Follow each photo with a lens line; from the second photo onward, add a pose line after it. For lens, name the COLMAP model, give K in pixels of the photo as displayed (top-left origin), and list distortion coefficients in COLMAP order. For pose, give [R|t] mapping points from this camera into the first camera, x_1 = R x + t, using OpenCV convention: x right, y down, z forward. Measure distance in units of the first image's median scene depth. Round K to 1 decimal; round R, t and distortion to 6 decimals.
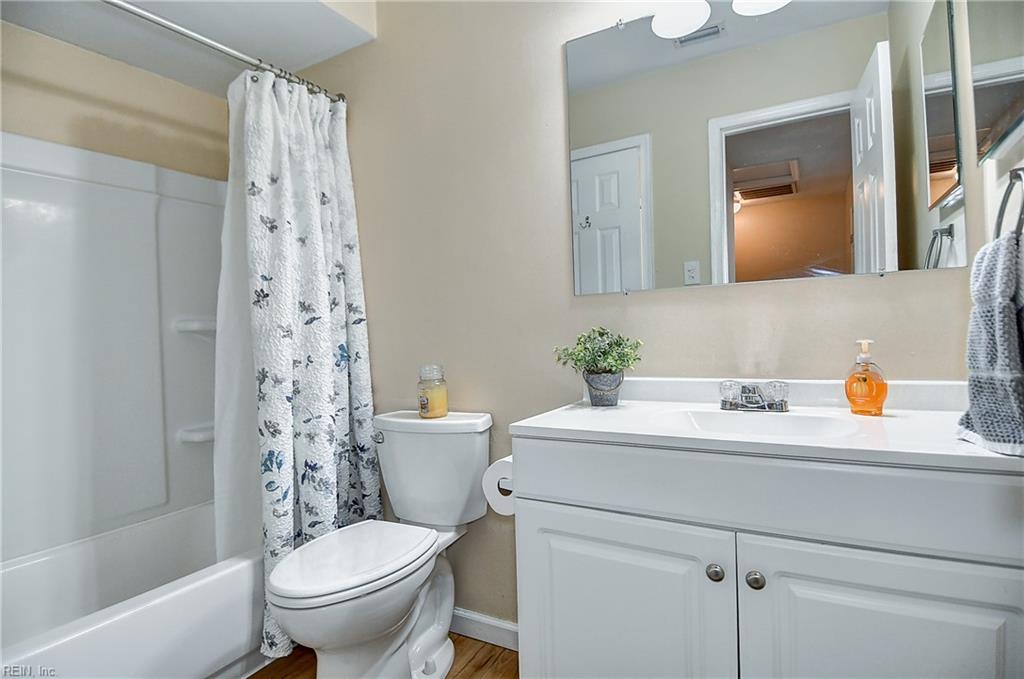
lens RADIAL K [[524.7, 0, 512.0], [0, 524.7, 339.5], [0, 0, 1]] dist [0.022450, -0.032943]
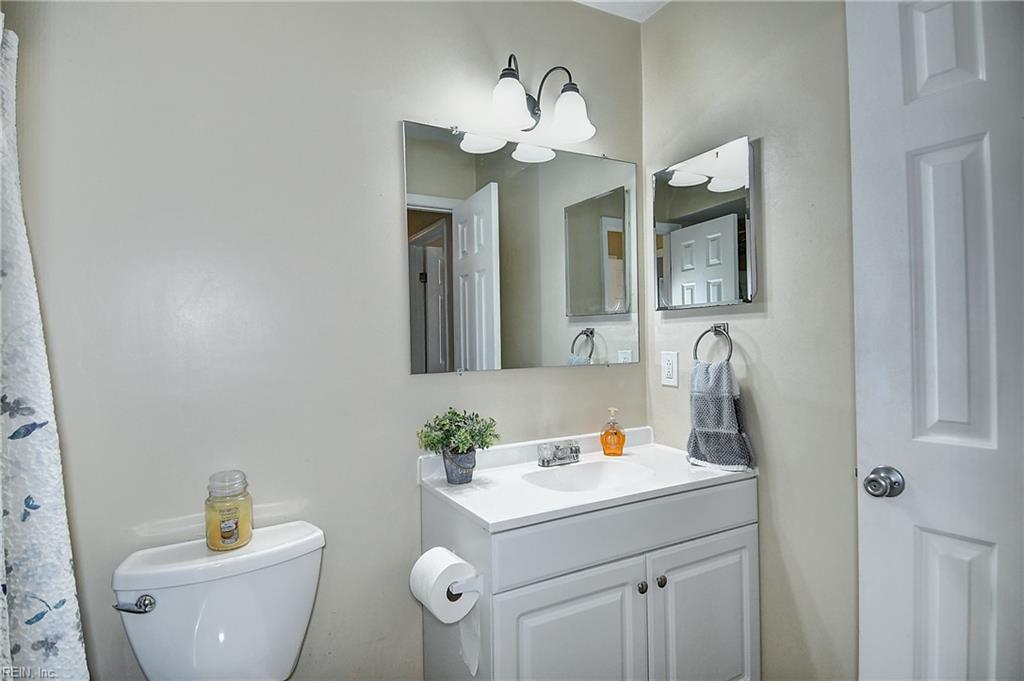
lens RADIAL K [[524.7, 0, 512.0], [0, 524.7, 340.5], [0, 0, 1]] dist [0.022450, -0.032943]
pose [[0.520421, 0.025353, 0.853534, -0.799452], [0.013033, 0.999207, -0.037626, -0.139030], [-0.853810, 0.030705, 0.519678, 0.407311]]
